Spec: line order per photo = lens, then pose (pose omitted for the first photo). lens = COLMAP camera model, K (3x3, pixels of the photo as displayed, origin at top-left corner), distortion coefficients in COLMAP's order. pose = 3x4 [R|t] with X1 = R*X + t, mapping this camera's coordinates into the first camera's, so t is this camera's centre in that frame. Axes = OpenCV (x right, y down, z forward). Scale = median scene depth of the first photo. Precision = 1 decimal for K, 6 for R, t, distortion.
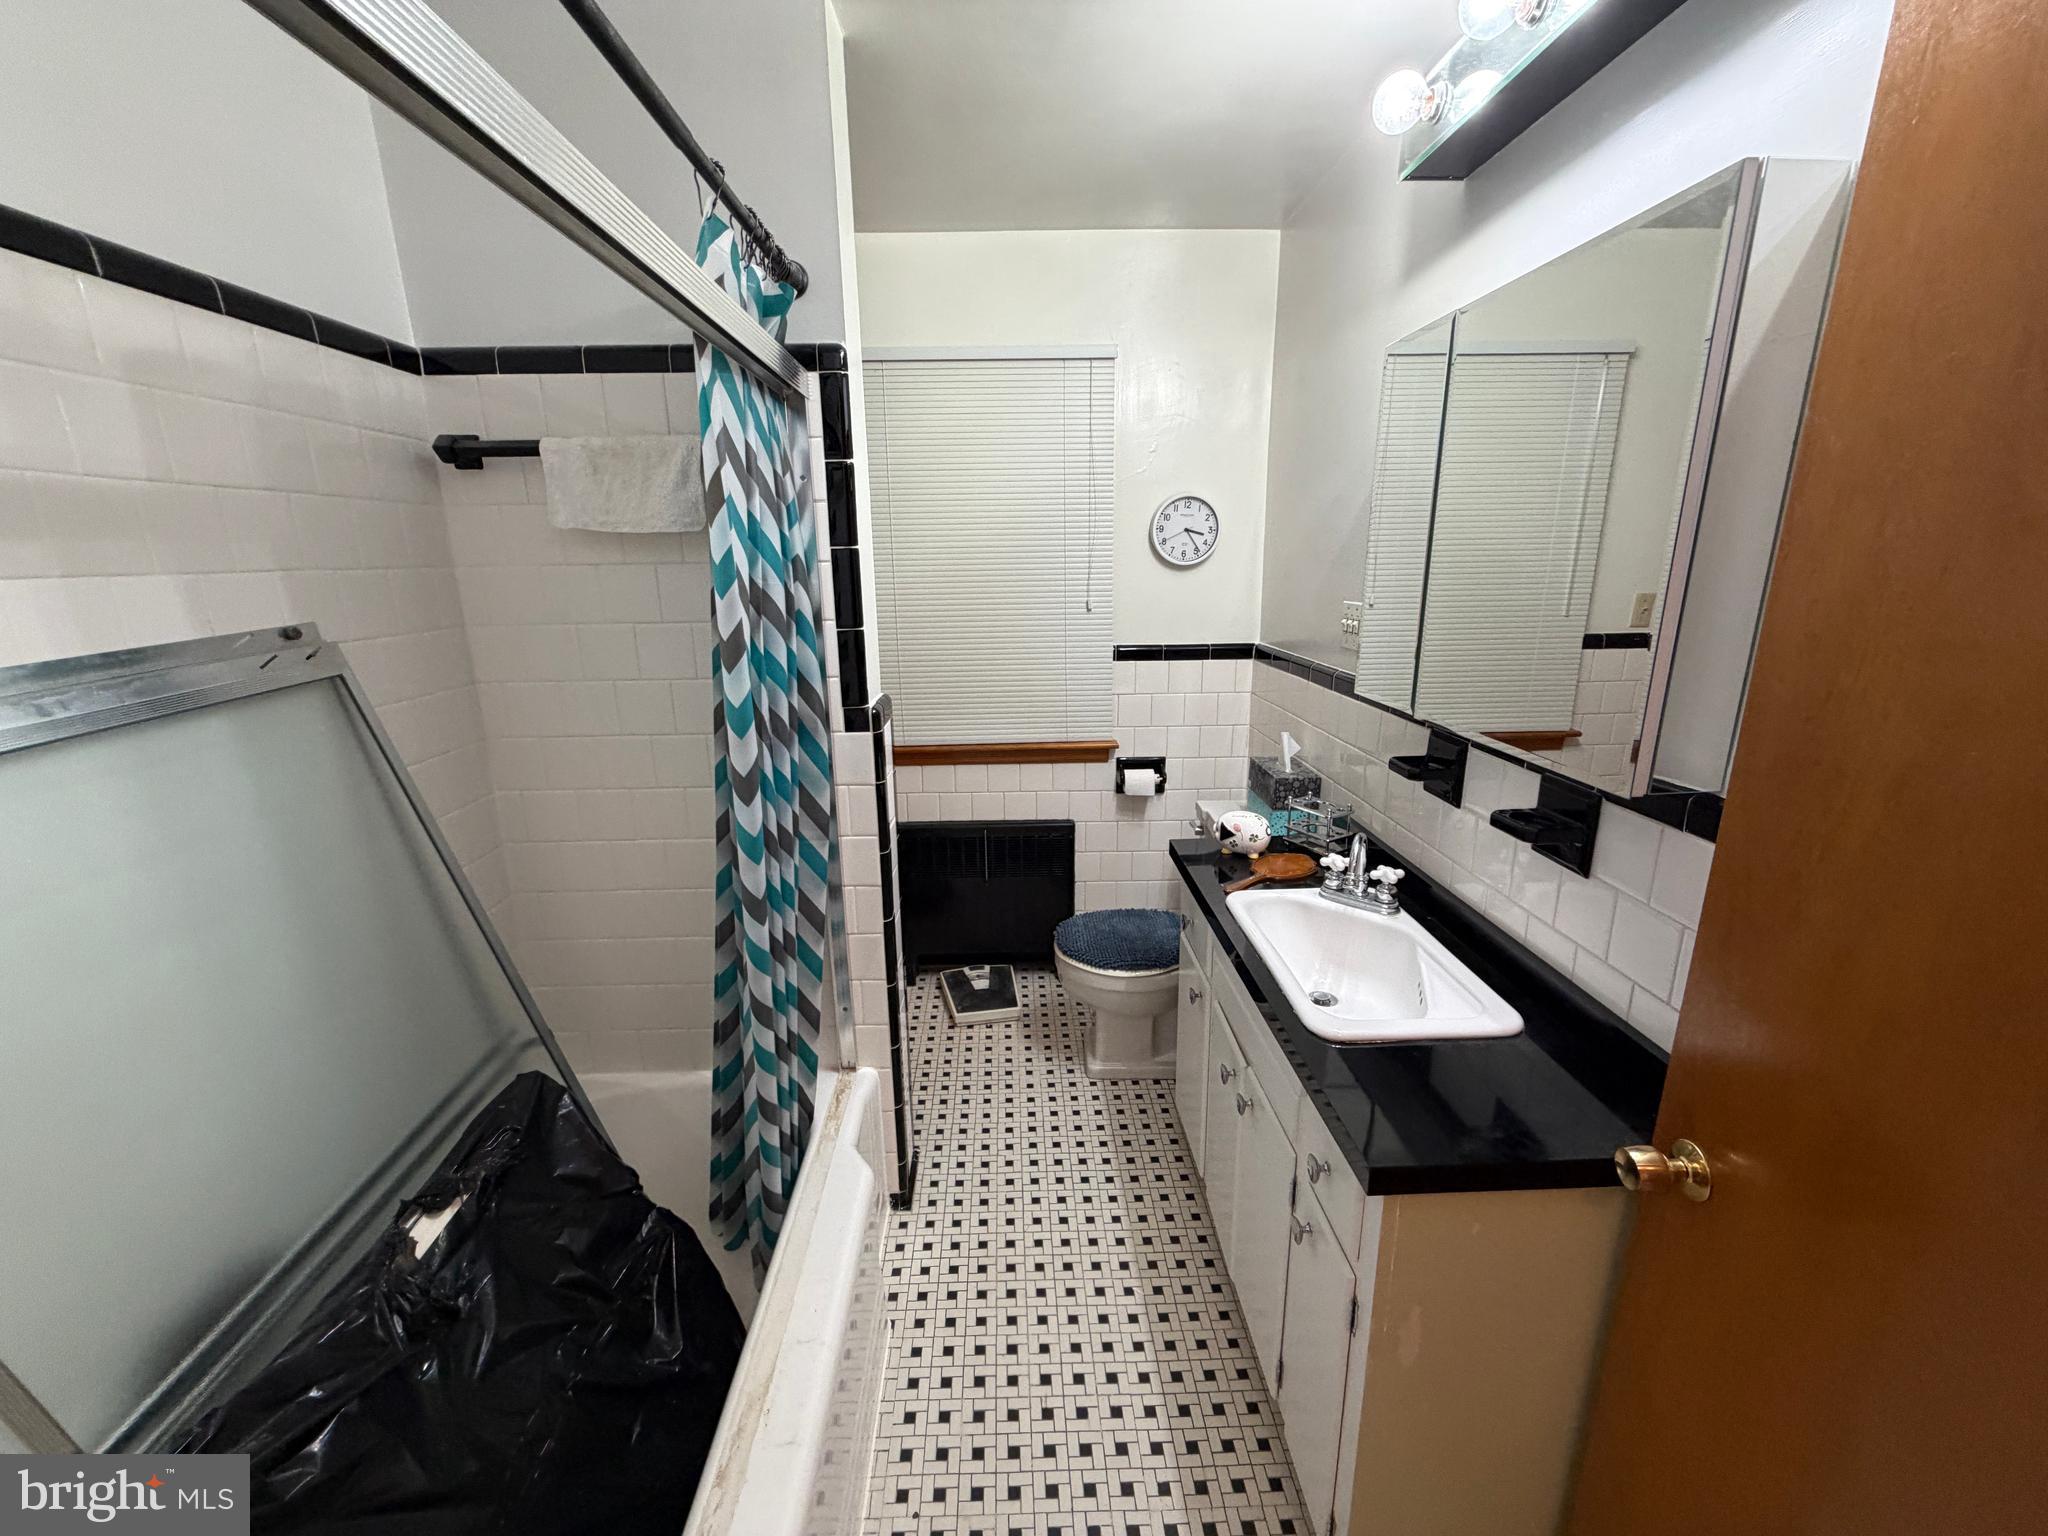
lens RADIAL K [[814.2, 0, 1023.1], [0, 814.2, 766.5], [0, 0, 1]] dist [0.000308, -0.000152]
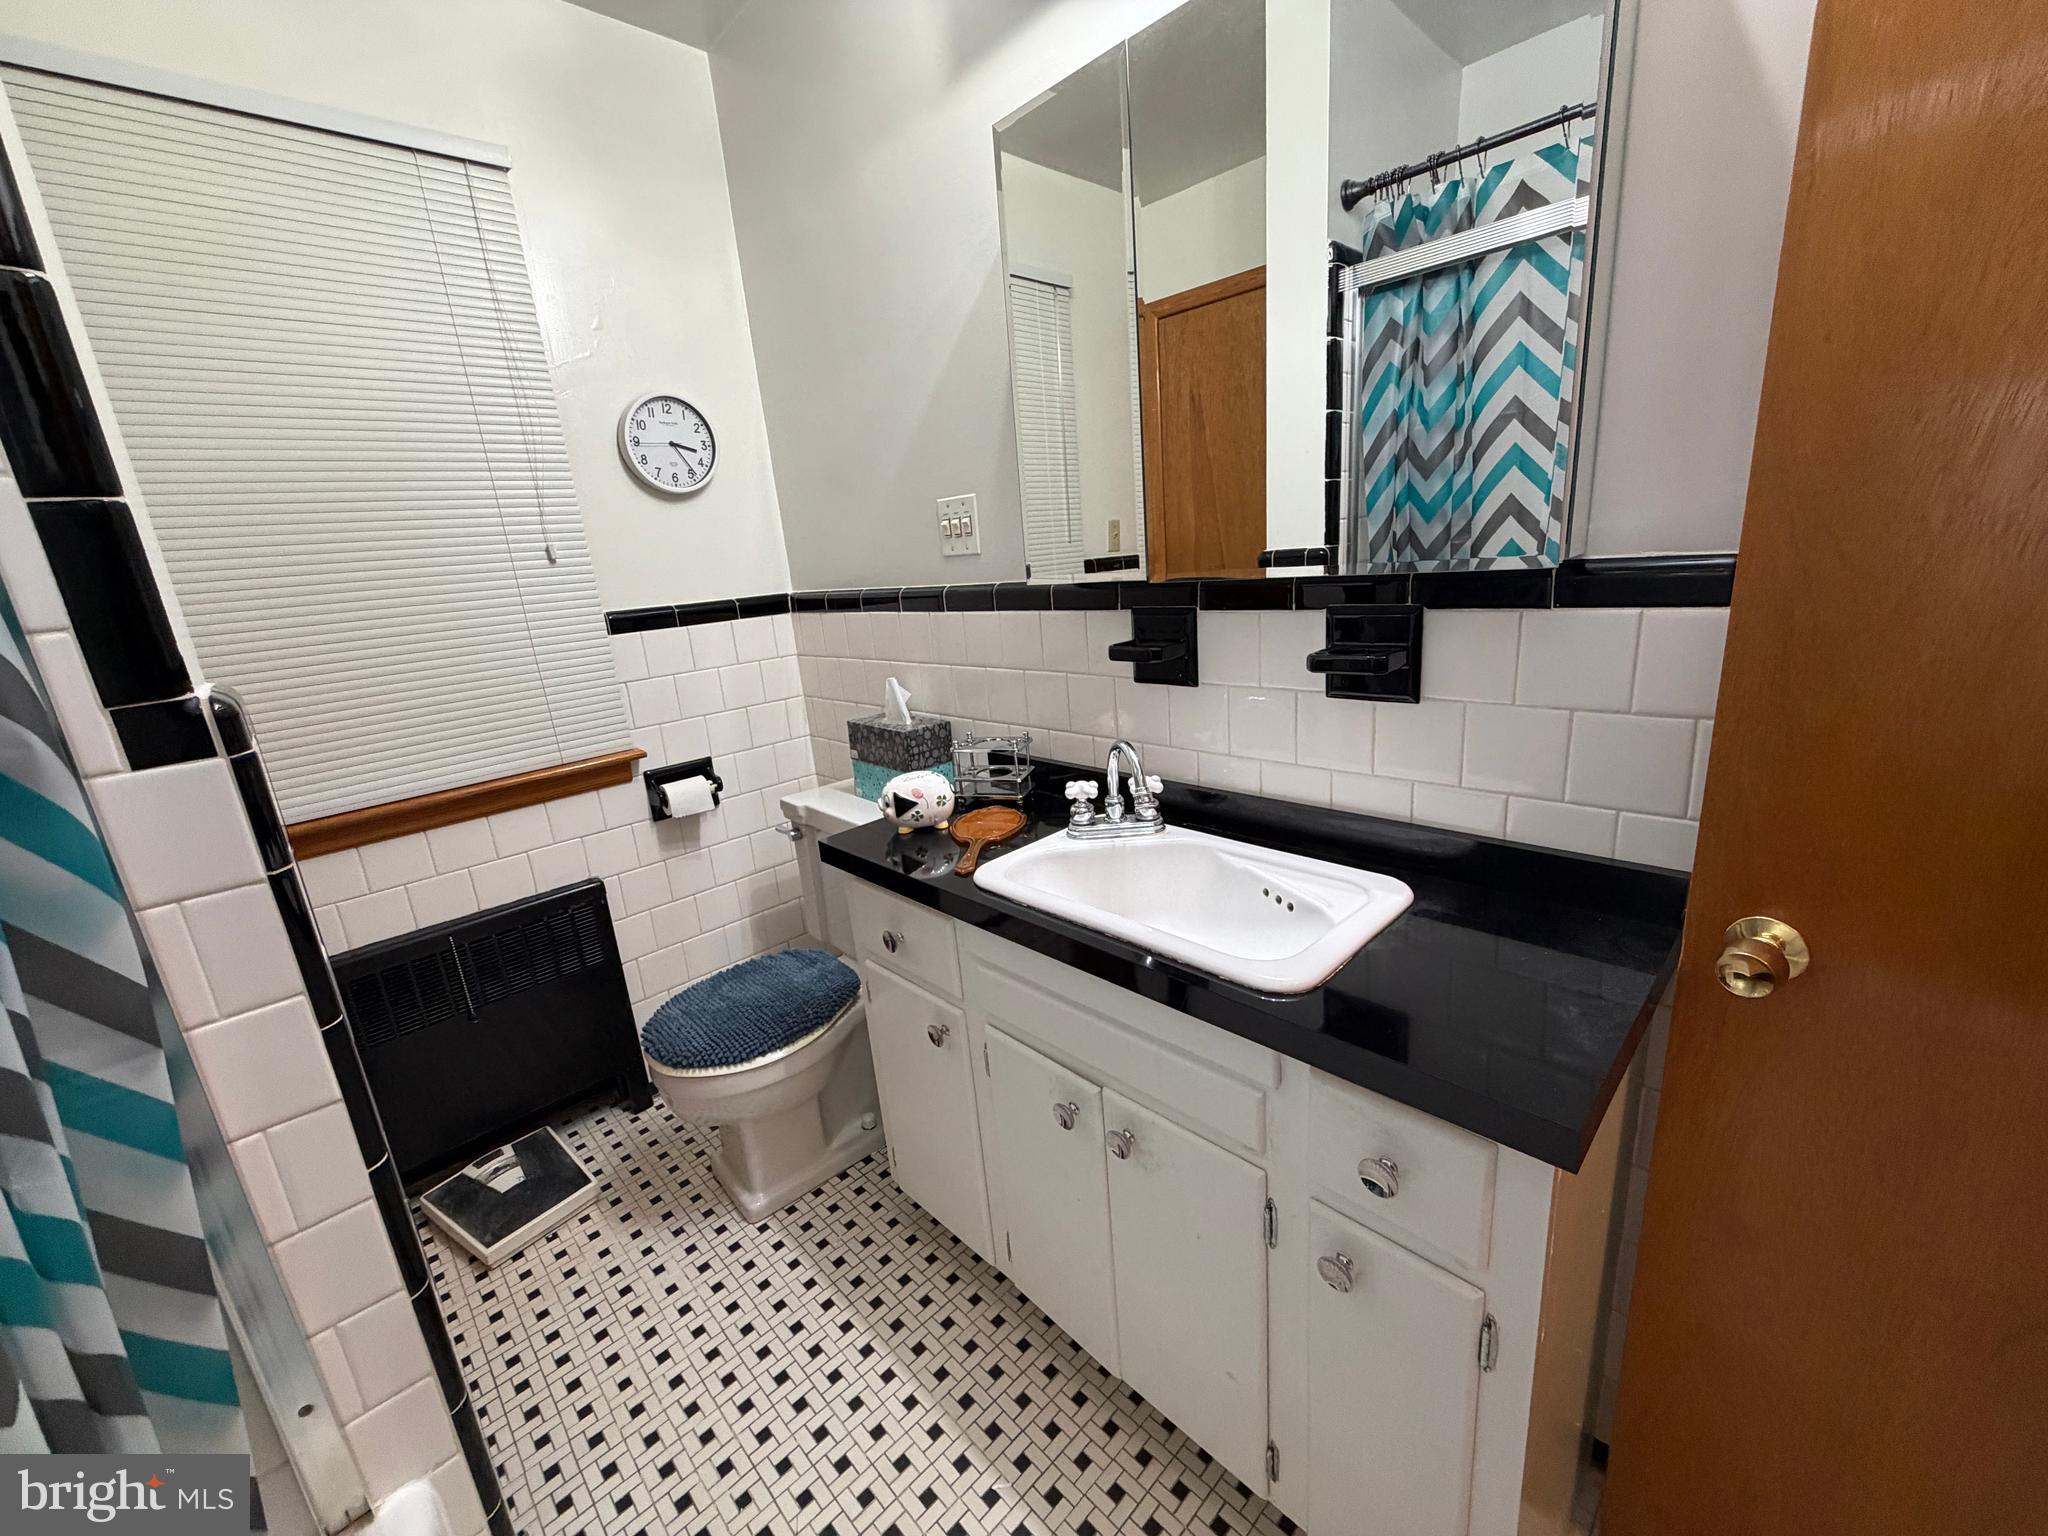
lens RADIAL K [[814.2, 0, 1021.0], [0, 814.2, 762.7], [0, 0, 1]] dist [0.000308, -0.000152]
pose [[0.741749, -0.219147, 0.633863, -0.102609], [0.239076, 0.969420, 0.055393, 0.023861], [-0.626619, 0.110454, 0.771459, 0.295393]]
